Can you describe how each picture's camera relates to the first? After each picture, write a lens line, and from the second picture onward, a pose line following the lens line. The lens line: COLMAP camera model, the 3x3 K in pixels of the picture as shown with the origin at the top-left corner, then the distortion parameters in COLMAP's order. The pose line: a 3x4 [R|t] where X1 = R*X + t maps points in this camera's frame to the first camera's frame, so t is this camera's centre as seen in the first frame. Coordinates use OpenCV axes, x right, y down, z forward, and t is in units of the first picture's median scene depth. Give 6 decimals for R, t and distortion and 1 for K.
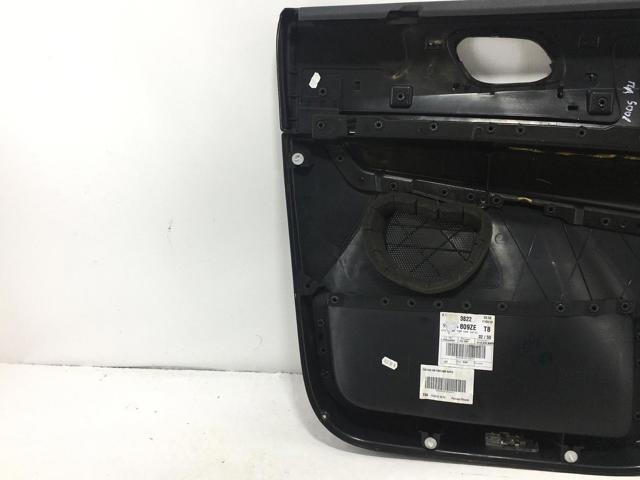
lens RADIAL K [[663.6, 0, 318.8], [0, 663.6, 239.5], [0, 0, 1]] dist [0.032603, 0.000000]
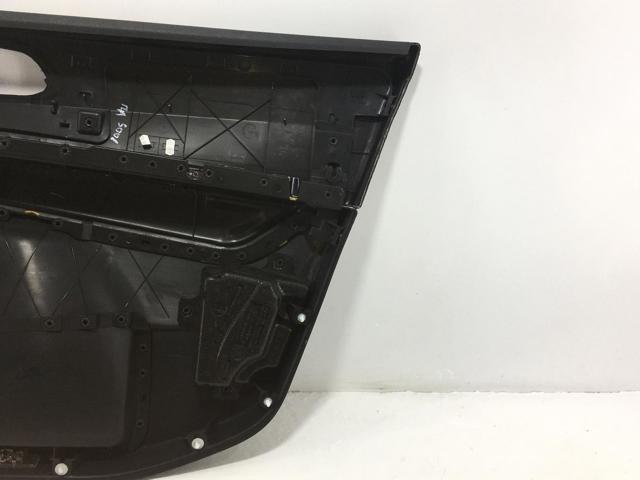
lens RADIAL K [[663.6, 0, 319.5], [0, 663.6, 239.4], [0, 0, 1]] dist [0.032603, 0.000000]
pose [[0.944978, 0.021474, 0.326427, 0.398192], [-0.023167, 0.999731, 0.001301, -0.032520], [-0.326311, -0.008791, 0.945222, -0.079351]]
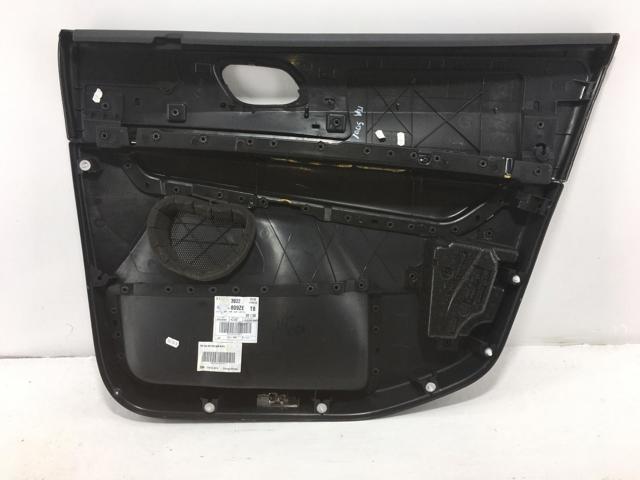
lens RADIAL K [[545.1, 0, 319.3], [0, 545.1, 239.6], [0, 0, 1]] dist [0.046140, -0.061175]
pose [[0.976645, -0.020866, 0.213844, 0.158334], [0.019875, 0.999779, 0.006782, 0.005259], [-0.213939, -0.002374, 0.976844, 0.011278]]
